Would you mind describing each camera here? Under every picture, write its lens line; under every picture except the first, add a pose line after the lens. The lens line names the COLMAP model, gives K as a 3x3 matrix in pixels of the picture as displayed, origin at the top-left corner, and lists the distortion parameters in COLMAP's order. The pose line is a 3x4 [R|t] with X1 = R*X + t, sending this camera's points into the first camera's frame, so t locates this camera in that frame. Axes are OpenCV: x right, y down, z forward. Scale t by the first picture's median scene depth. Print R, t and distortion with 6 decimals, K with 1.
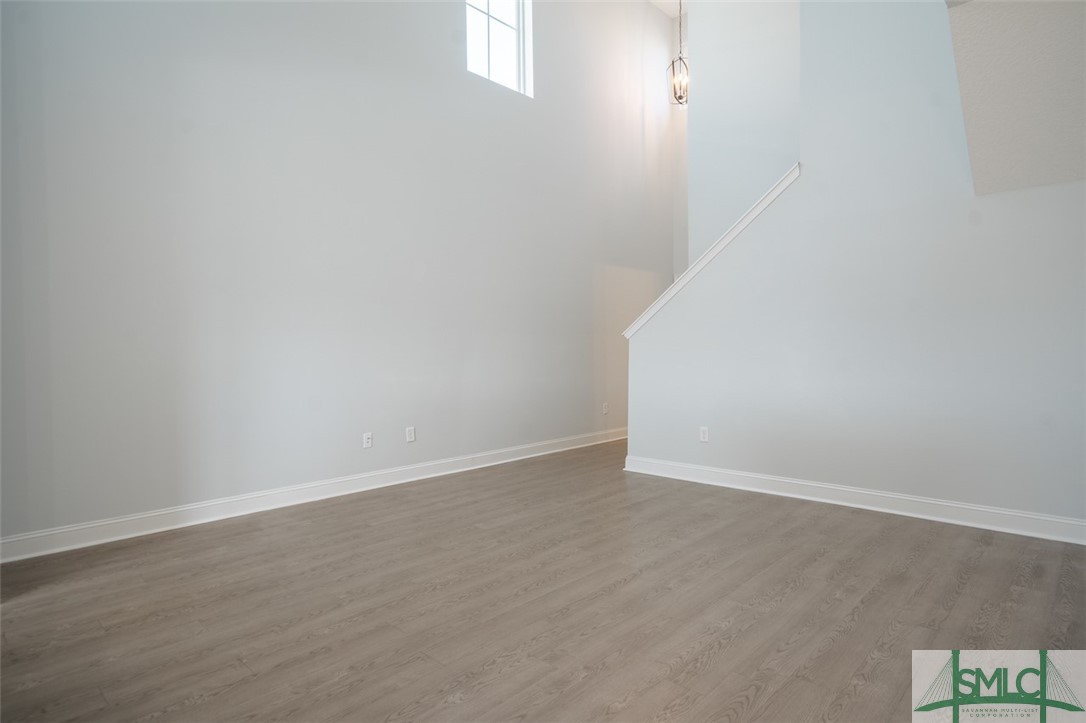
lens RADIAL K [[615.2, 0, 540.6], [0, 615.2, 358.8], [0, 0, 1]] dist [-0.003208, 0.000181]
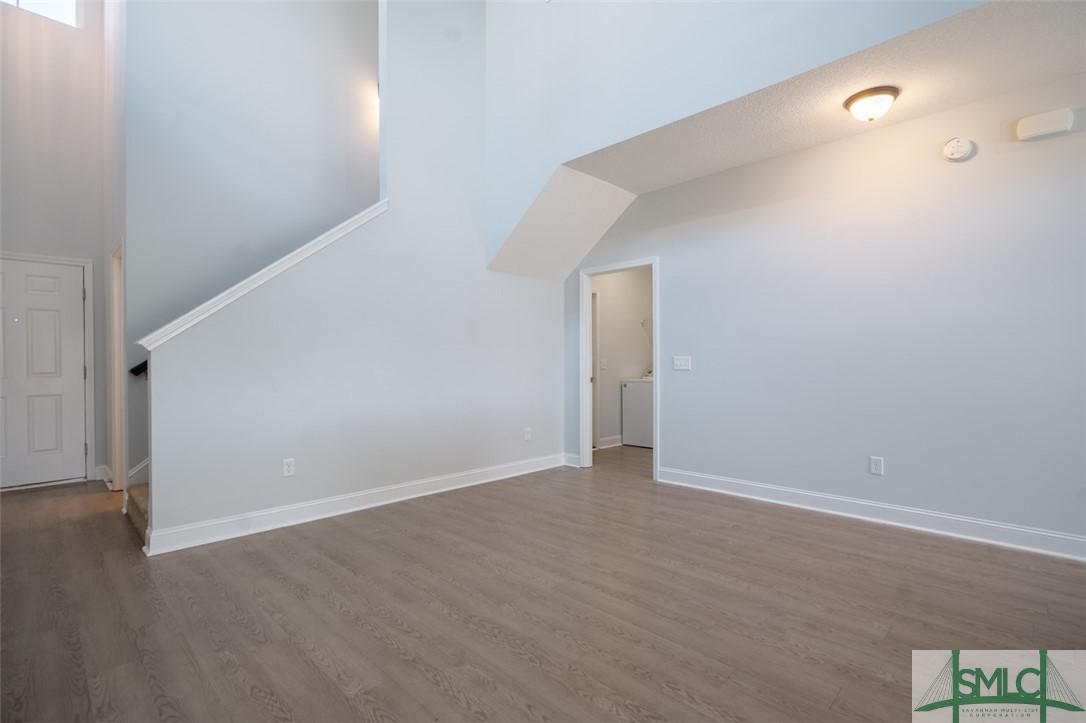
lens RADIAL K [[509.6, 0, 538.5], [0, 509.6, 364.3], [0, 0, 1]] dist [-0.001317, 0.001243]
pose [[-0.002348, 0.009019, 0.999957, -0.678229], [0.018816, 0.999783, -0.008973, -0.006914], [-0.999820, 0.018794, -0.002518, 1.038522]]
